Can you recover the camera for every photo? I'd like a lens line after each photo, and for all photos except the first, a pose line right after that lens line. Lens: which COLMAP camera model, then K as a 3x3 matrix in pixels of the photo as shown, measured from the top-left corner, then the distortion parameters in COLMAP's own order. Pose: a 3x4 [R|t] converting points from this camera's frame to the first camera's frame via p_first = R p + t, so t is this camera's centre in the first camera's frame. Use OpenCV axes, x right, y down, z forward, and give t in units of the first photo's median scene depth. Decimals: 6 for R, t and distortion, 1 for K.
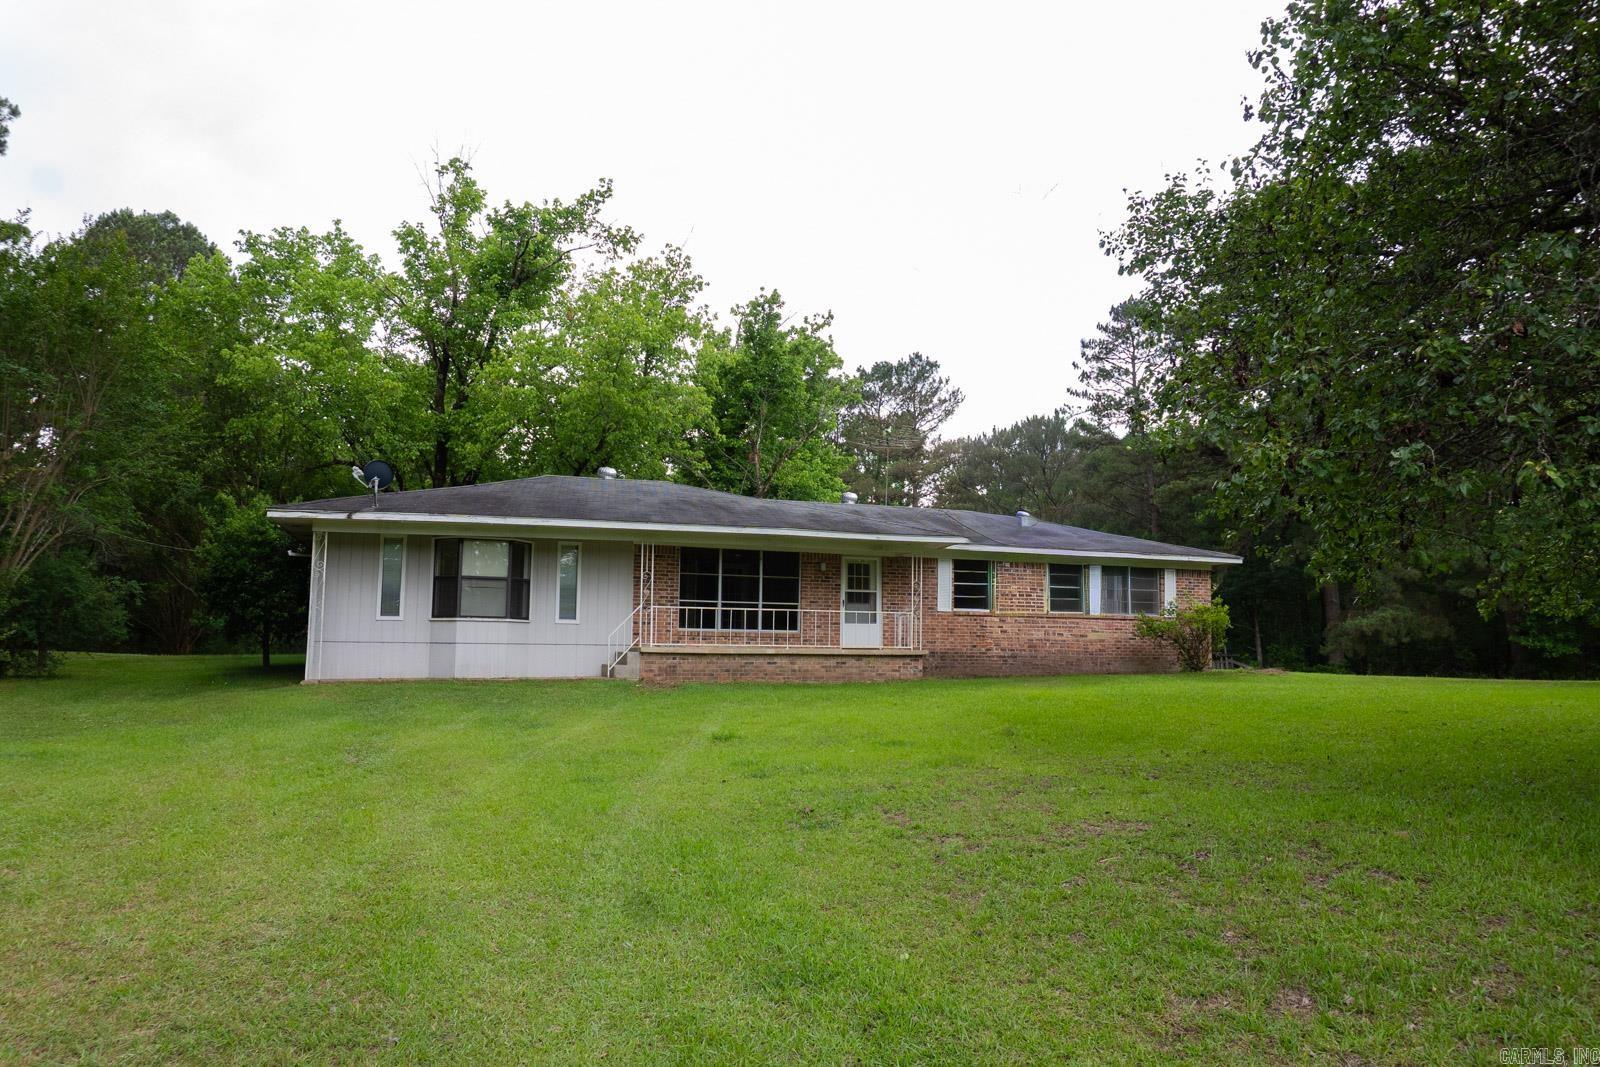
lens RADIAL K [[1075.5, 0, 800.0], [0, 1075.5, 533.5], [0, 0, 1]] dist [-0.023858, -0.001982]
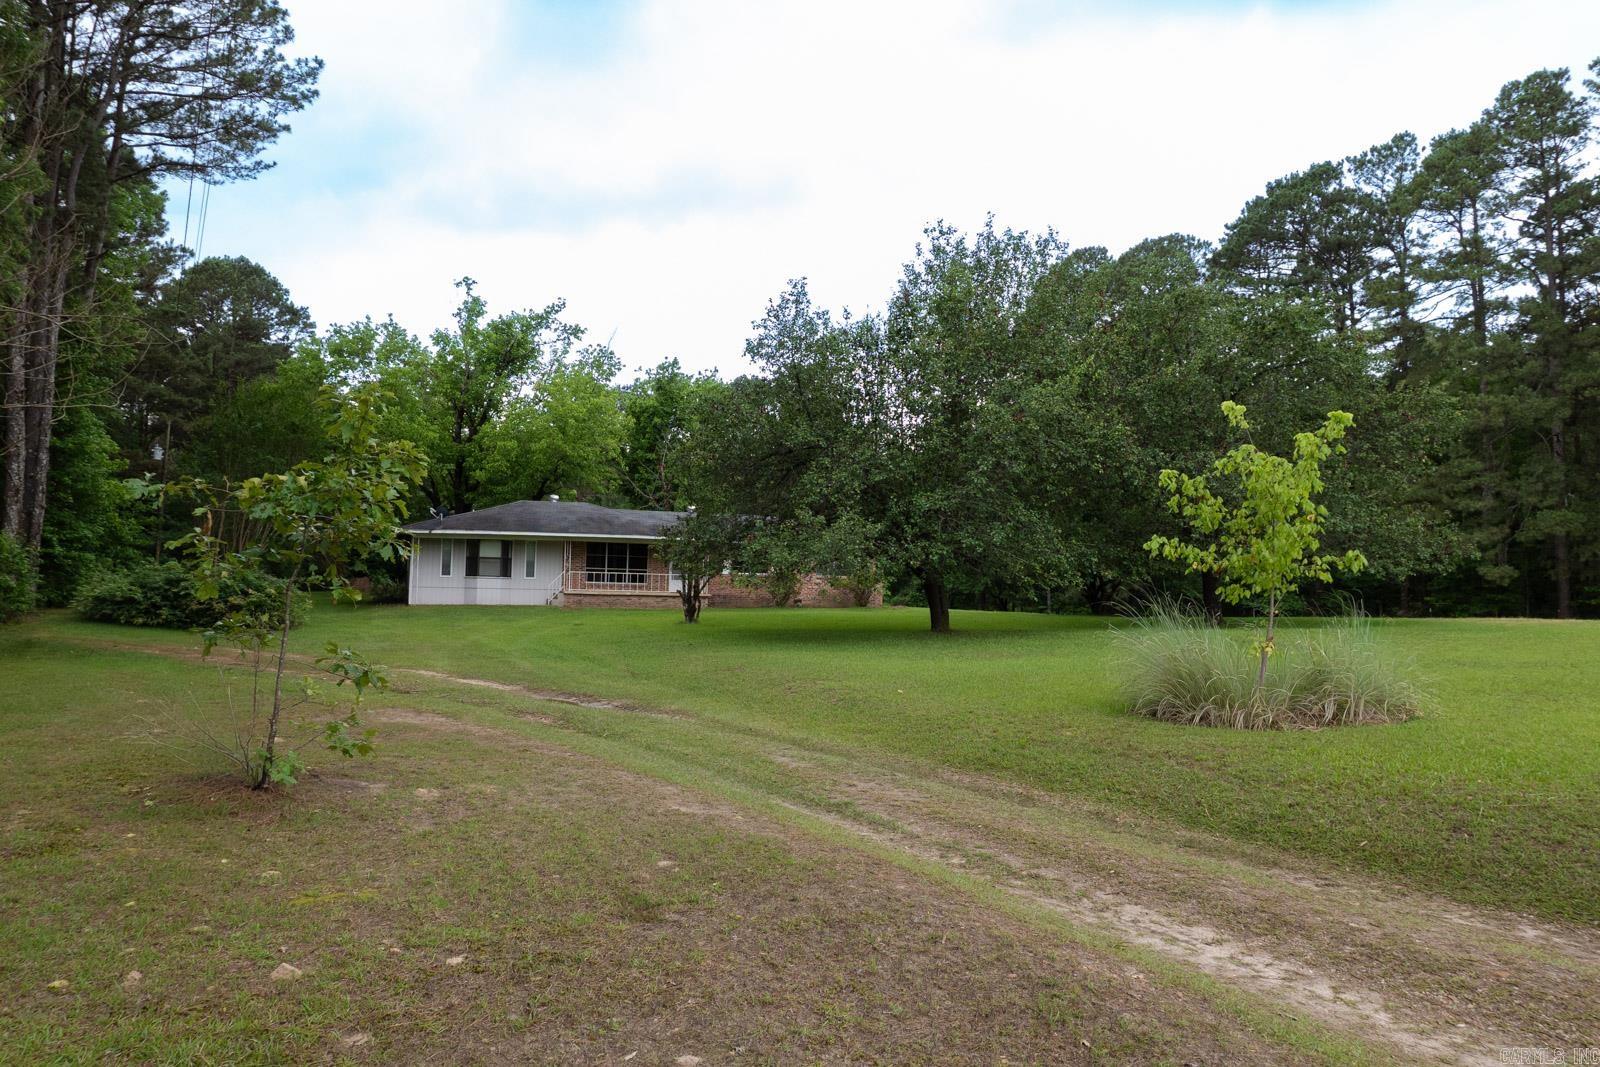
lens RADIAL K [[1075.5, 0, 800.0], [0, 1075.5, 533.5], [0, 0, 1]] dist [-0.023858, -0.001982]
pose [[0.999904, 0.012364, 0.006198, 0.239396], [-0.012684, 0.998421, 0.054718, -0.102274], [-0.005511, -0.054791, 0.998483, -0.878750]]
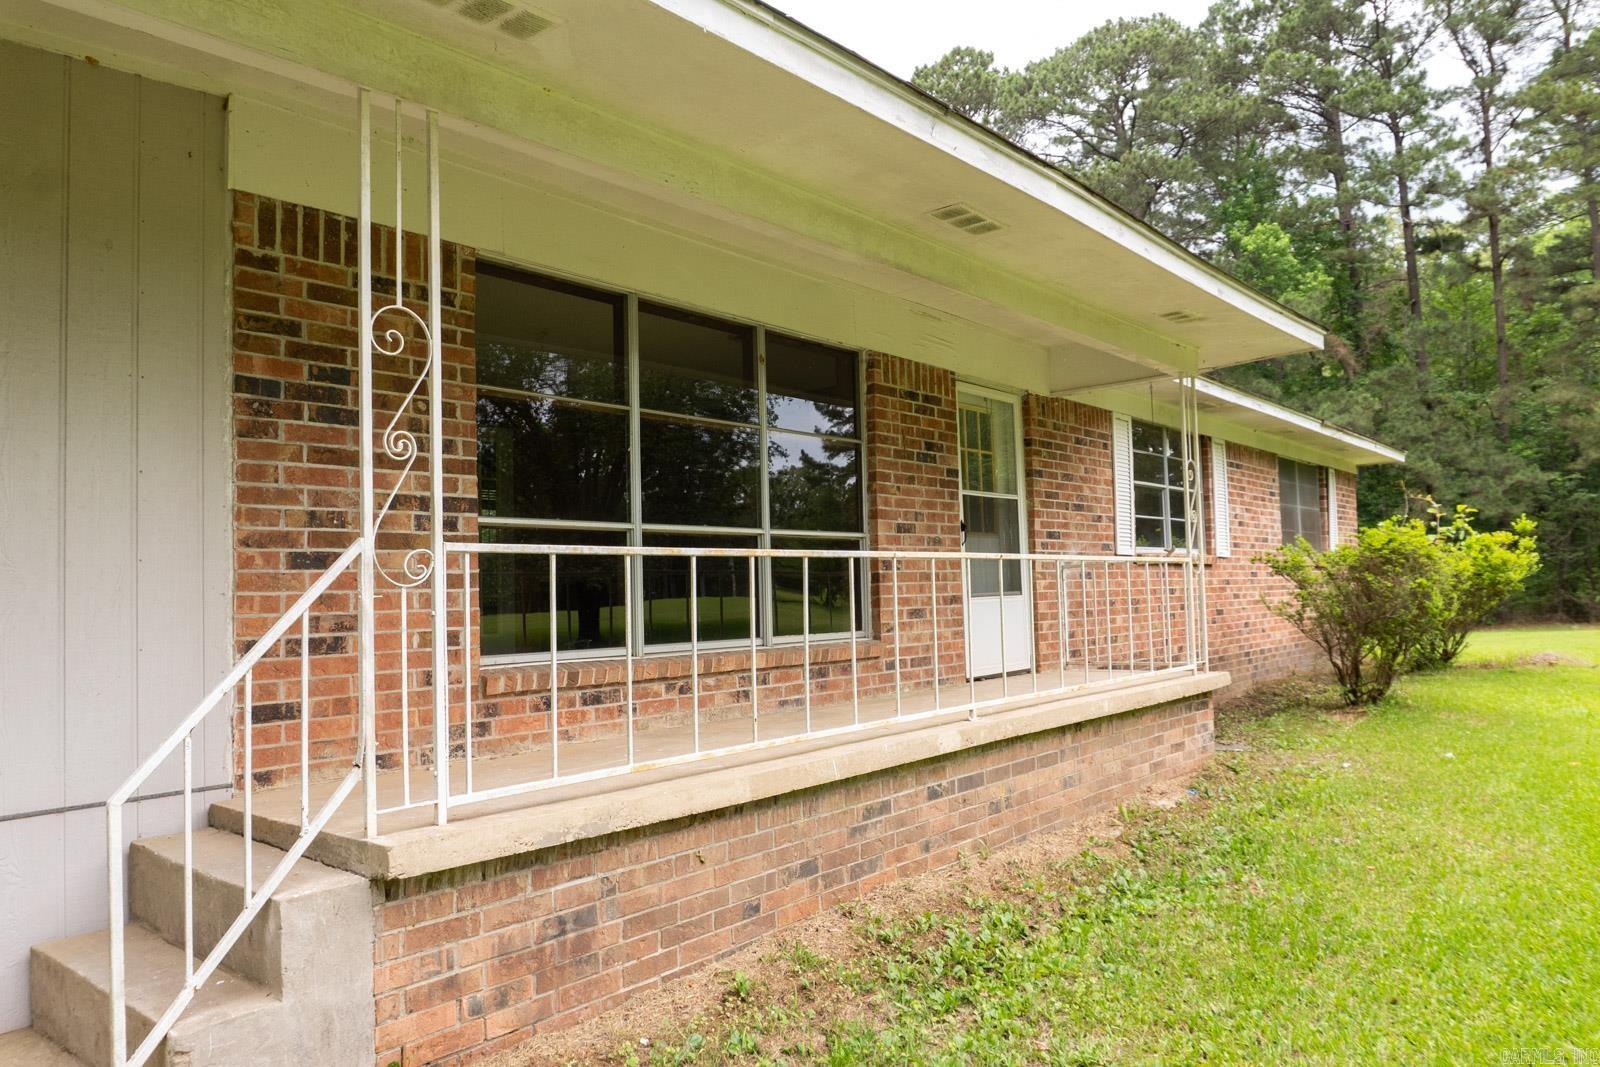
lens RADIAL K [[1075.5, 0, 800.0], [0, 1075.5, 533.5], [0, 0, 1]] dist [-0.023858, -0.001982]
pose [[0.882916, -0.007794, 0.469466, -0.132930], [-0.014293, 0.998953, 0.043467, 0.047898], [-0.469313, -0.045088, 0.881880, 0.689903]]
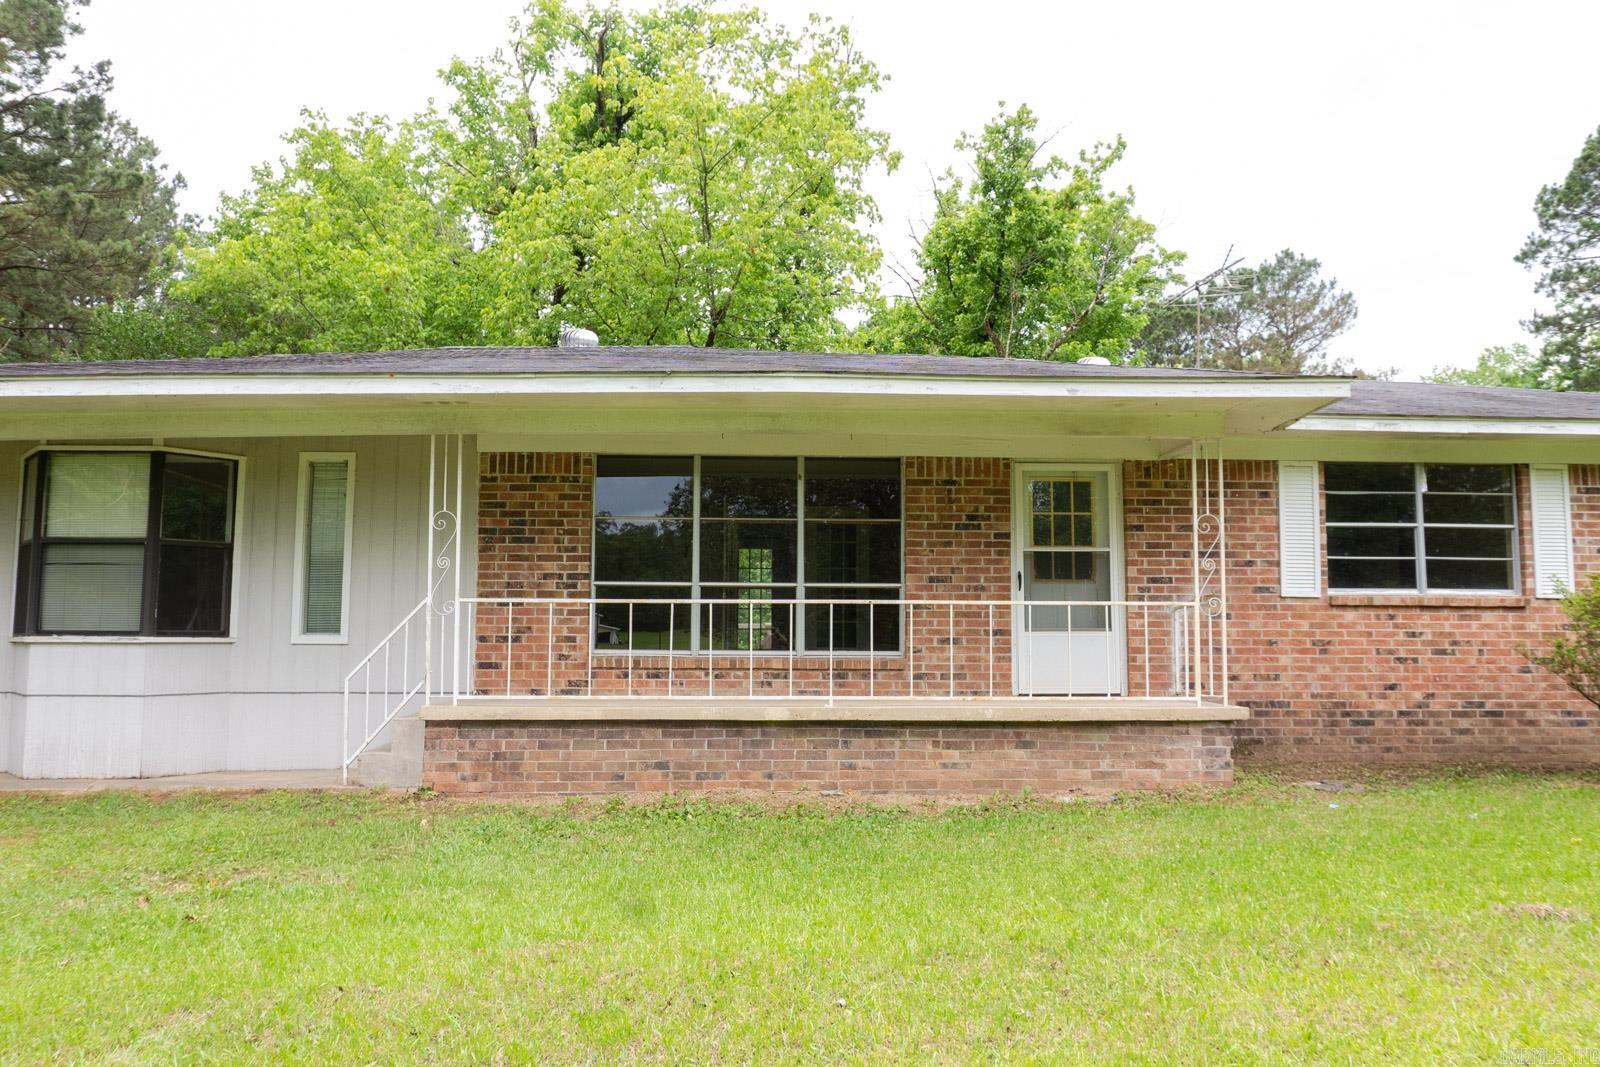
lens RADIAL K [[1075.5, 0, 800.0], [0, 1075.5, 533.5], [0, 0, 1]] dist [-0.023858, -0.001982]
pose [[0.942578, -0.037170, -0.331912, 0.088402], [0.041119, 0.999142, 0.004881, 0.038449], [0.331446, -0.018249, 0.943298, 0.550722]]
